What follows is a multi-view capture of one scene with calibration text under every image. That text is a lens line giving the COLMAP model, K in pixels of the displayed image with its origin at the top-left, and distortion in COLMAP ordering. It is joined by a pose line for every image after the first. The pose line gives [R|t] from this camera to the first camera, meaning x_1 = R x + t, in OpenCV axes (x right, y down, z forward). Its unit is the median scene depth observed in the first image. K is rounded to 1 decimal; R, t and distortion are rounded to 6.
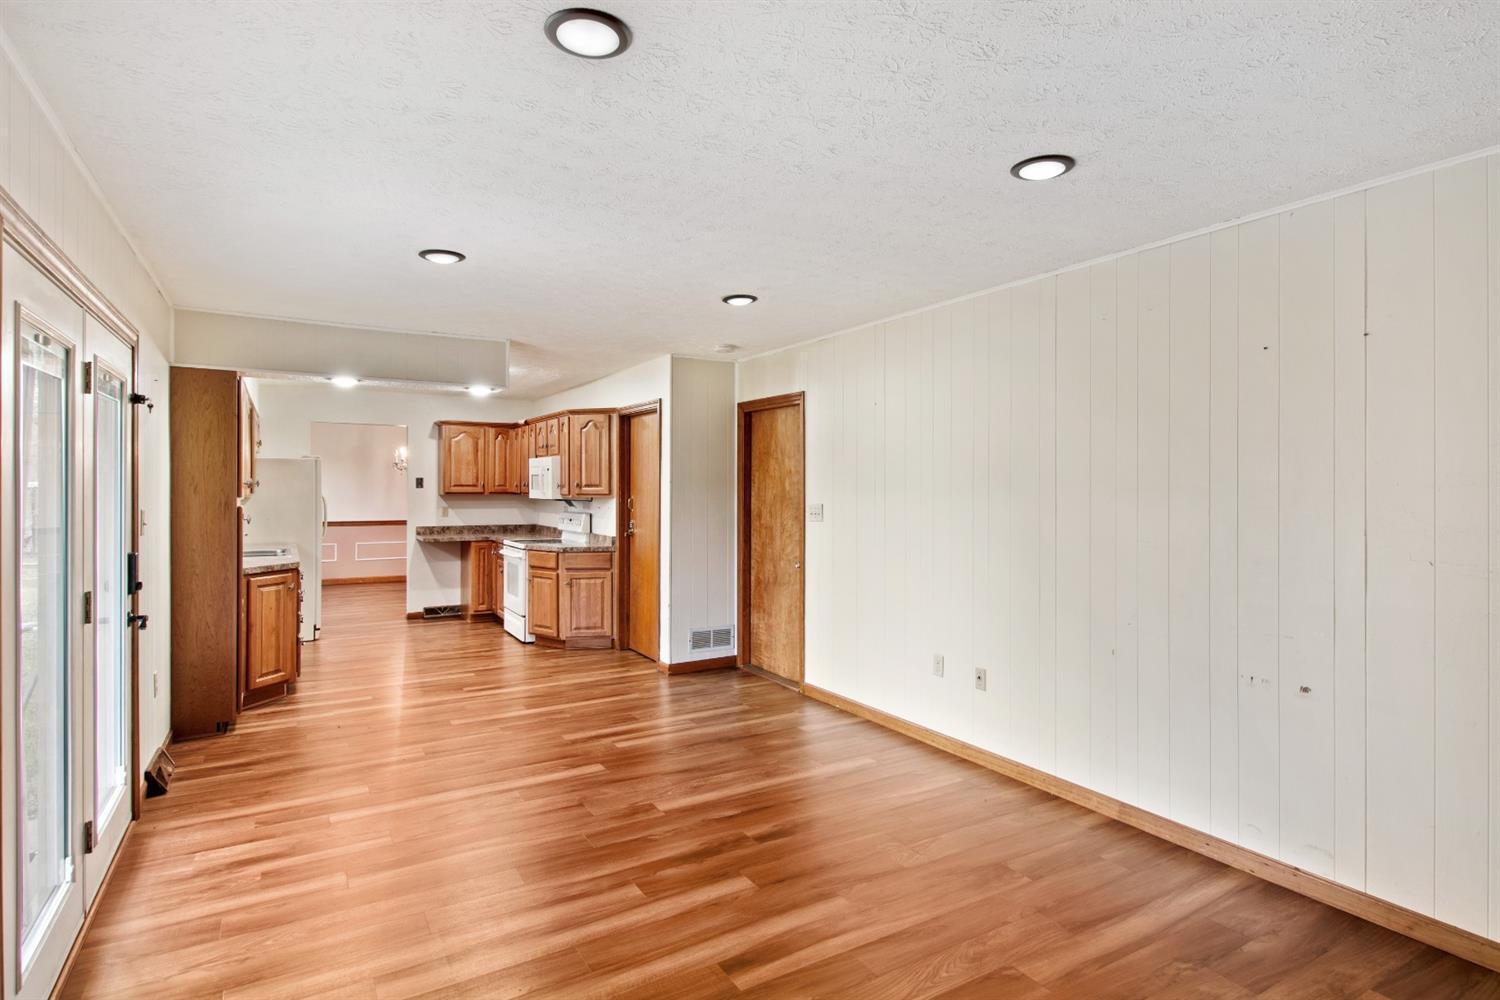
lens RADIAL K [[767.3, 0, 751.3], [0, 767.3, 488.9], [0, 0, 1]] dist [0.014221, -0.000219]
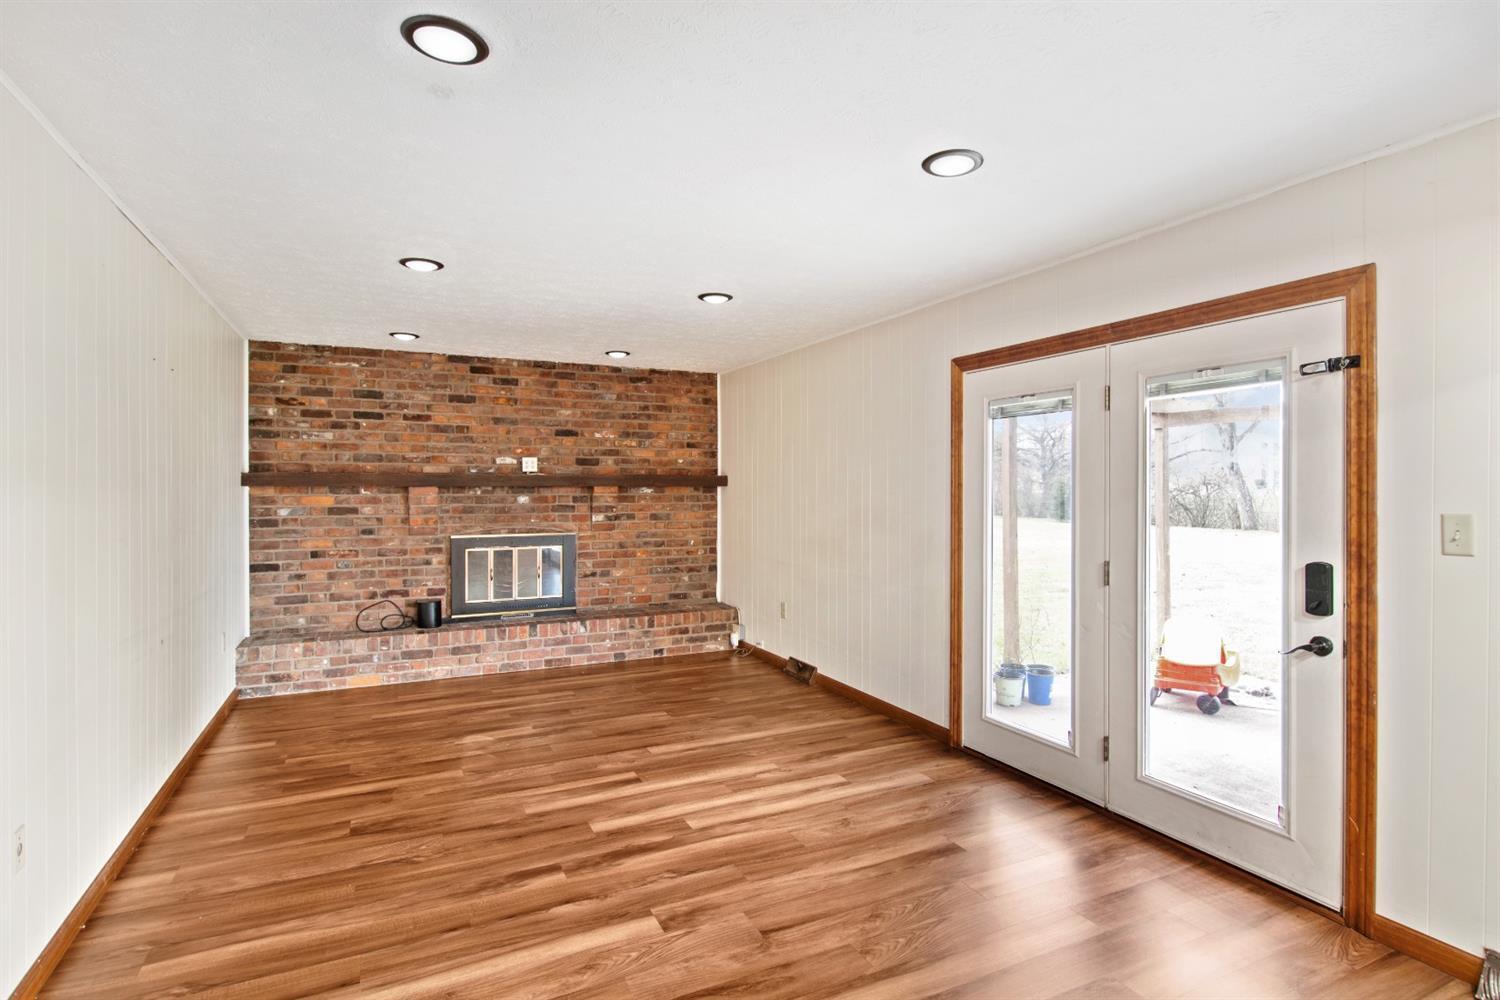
lens RADIAL K [[767.3, 0, 751.3], [0, 767.3, 488.9], [0, 0, 1]] dist [0.014221, -0.000219]
pose [[-0.995857, -0.002762, 0.090893, -0.325623], [-0.002614, 0.999995, 0.001741, 0.008483], [-0.090897, 0.001497, -0.995859, 2.036174]]
